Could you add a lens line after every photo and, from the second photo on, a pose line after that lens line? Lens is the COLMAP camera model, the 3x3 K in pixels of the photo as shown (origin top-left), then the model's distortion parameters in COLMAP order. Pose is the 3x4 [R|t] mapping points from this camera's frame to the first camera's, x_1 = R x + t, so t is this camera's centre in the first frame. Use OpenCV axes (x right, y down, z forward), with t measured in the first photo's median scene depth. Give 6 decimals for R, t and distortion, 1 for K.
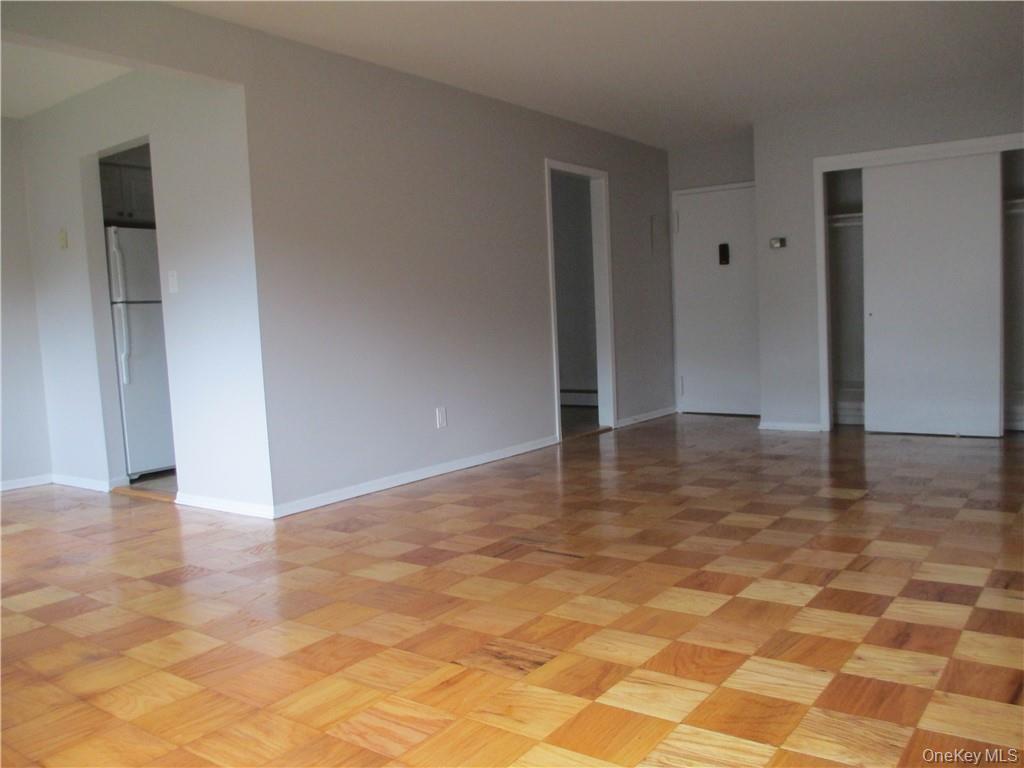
lens RADIAL K [[851.8, 0, 511.0], [0, 851.8, 383.8], [0, 0, 1]] dist [-0.067760, 0.012052]
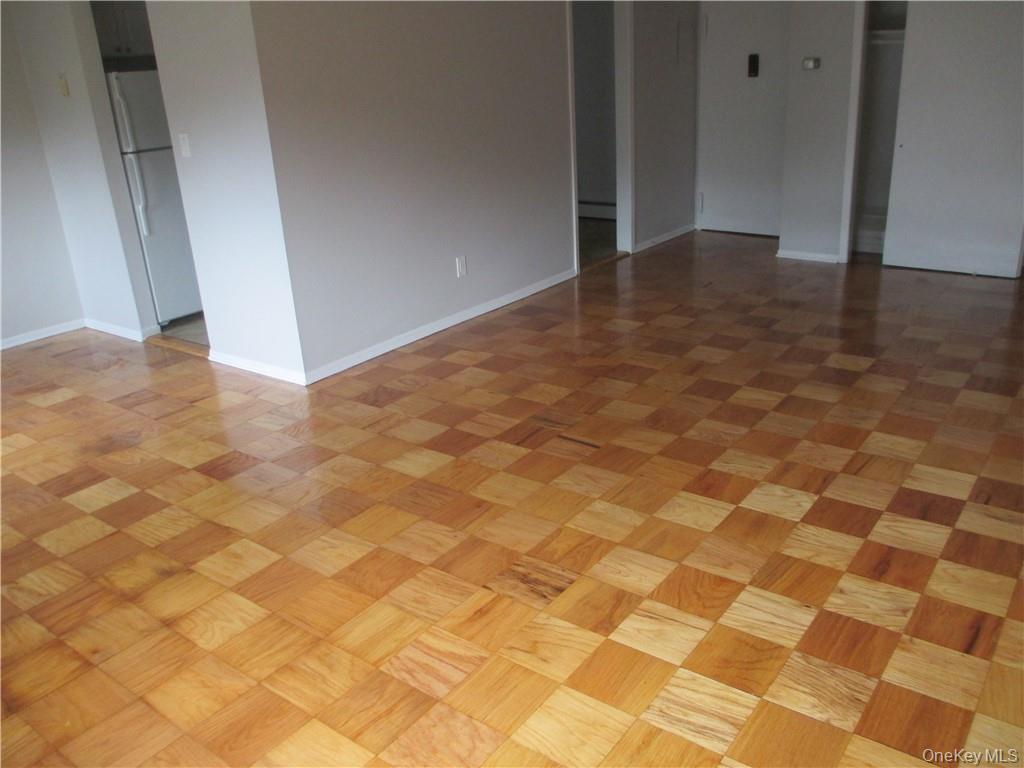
lens RADIAL K [[851.8, 0, 513.2], [0, 851.8, 392.3], [0, 0, 1]] dist [-0.067760, 0.012052]
pose [[0.999889, -0.001626, -0.014811, -0.009143], [0.005880, 0.956408, 0.291976, -0.192173], [0.013690, -0.292031, 0.956311, -0.014156]]
